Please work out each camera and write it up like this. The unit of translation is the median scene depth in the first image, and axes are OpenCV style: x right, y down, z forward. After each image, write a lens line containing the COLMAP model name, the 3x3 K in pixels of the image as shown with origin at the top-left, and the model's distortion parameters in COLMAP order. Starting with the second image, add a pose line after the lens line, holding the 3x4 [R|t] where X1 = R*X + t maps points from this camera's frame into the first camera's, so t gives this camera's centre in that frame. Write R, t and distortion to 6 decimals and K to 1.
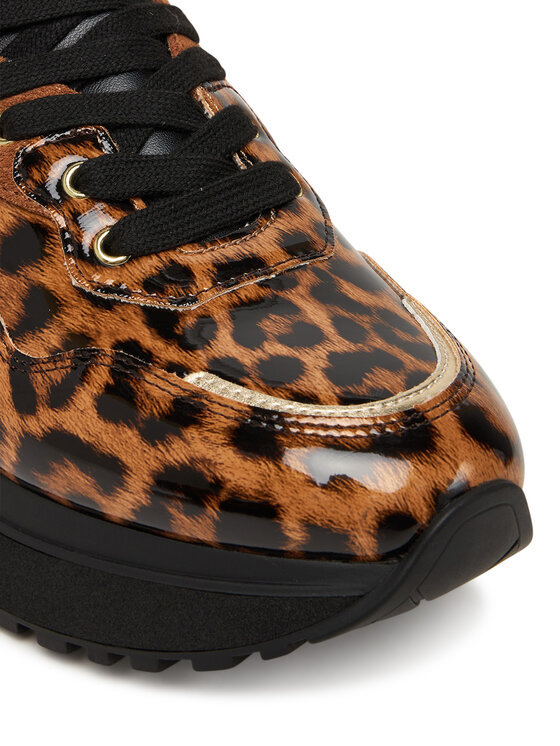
lens RADIAL K [[1303.7, 0, 280.0], [0, 1303.7, 373.0], [0, 0, 1]] dist [-0.056710, -0.192322]
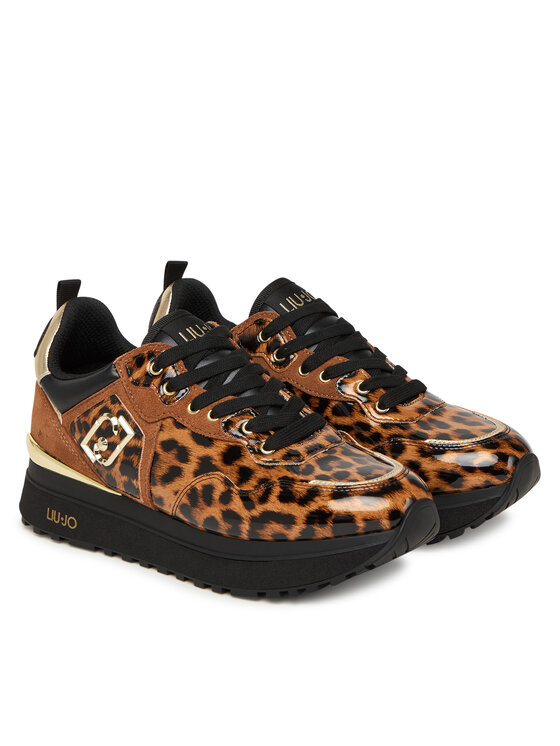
lens RADIAL K [[1601.4, 0, 280.0], [0, 1601.4, 373.0], [0, 0, 1]] dist [-0.705440, 0.030876]
pose [[0.974401, -0.151849, 0.165785, -0.641107], [0.196698, 0.932930, -0.301581, 0.773782], [-0.108871, 0.326470, 0.938916, -2.184992]]
